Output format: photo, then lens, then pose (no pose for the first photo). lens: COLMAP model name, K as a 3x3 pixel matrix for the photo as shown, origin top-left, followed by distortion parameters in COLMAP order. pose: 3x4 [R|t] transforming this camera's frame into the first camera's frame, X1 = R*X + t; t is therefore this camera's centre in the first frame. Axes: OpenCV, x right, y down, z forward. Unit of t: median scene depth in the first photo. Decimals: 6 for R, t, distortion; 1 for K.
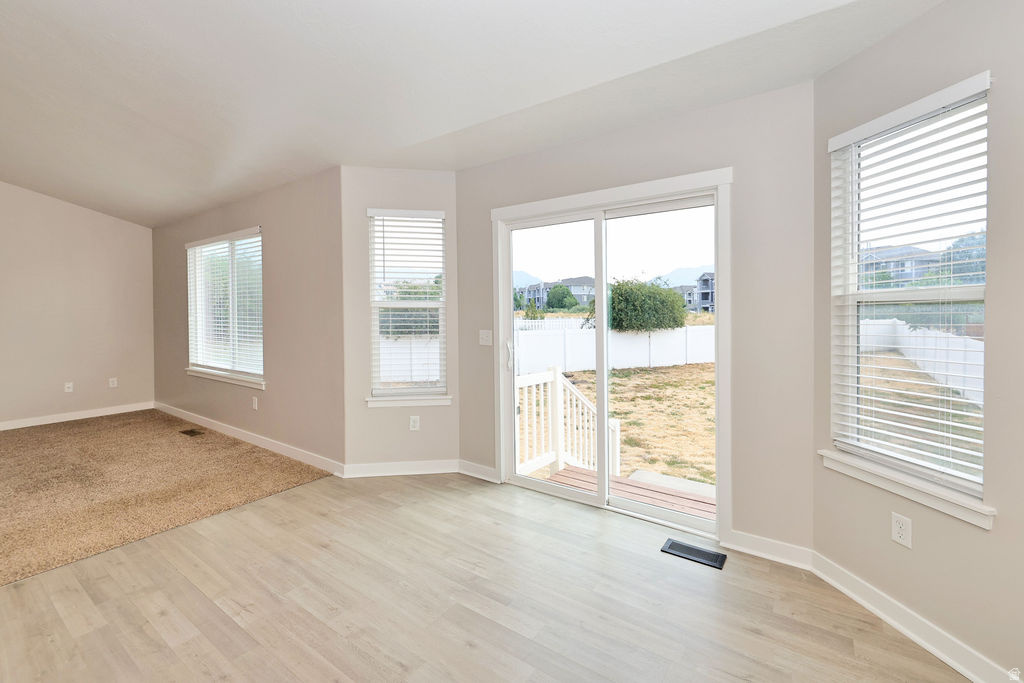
lens RADIAL K [[430.4, 0, 508.4], [0, 430.4, 313.4], [0, 0, 1]] dist [-0.001357, -0.000183]
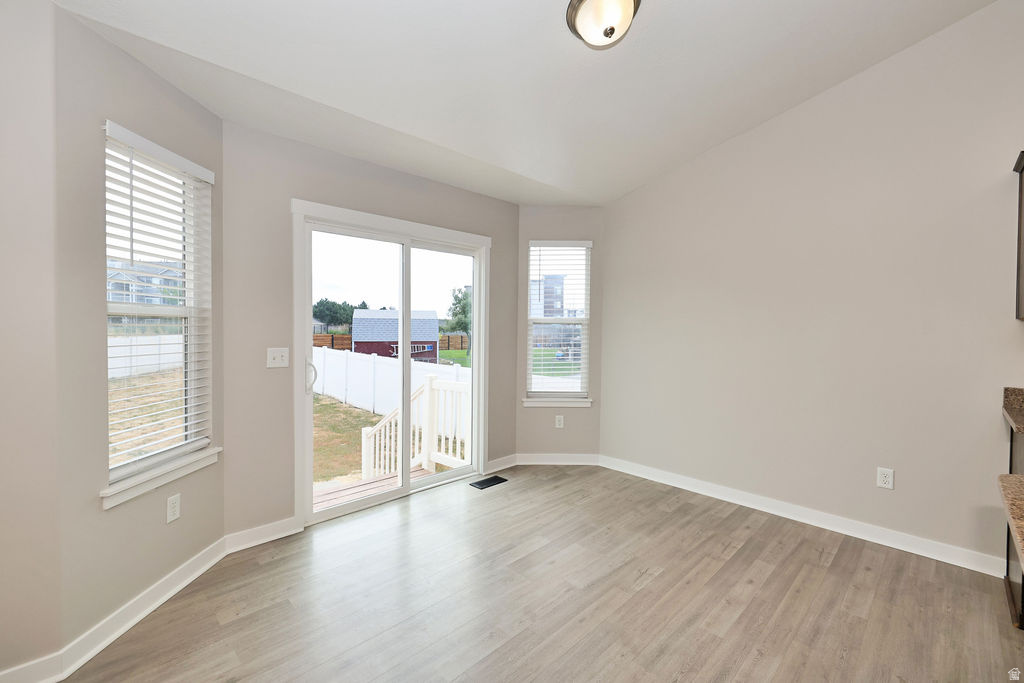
lens RADIAL K [[445.0, 0, 506.6], [0, 445.0, 335.7], [0, 0, 1]] dist [0.000170, -0.000076]
pose [[0.177316, -0.017460, 0.983999, -0.908506], [-0.005510, 0.999809, 0.018733, -0.001709], [-0.984139, -0.008743, 0.177186, 0.527022]]
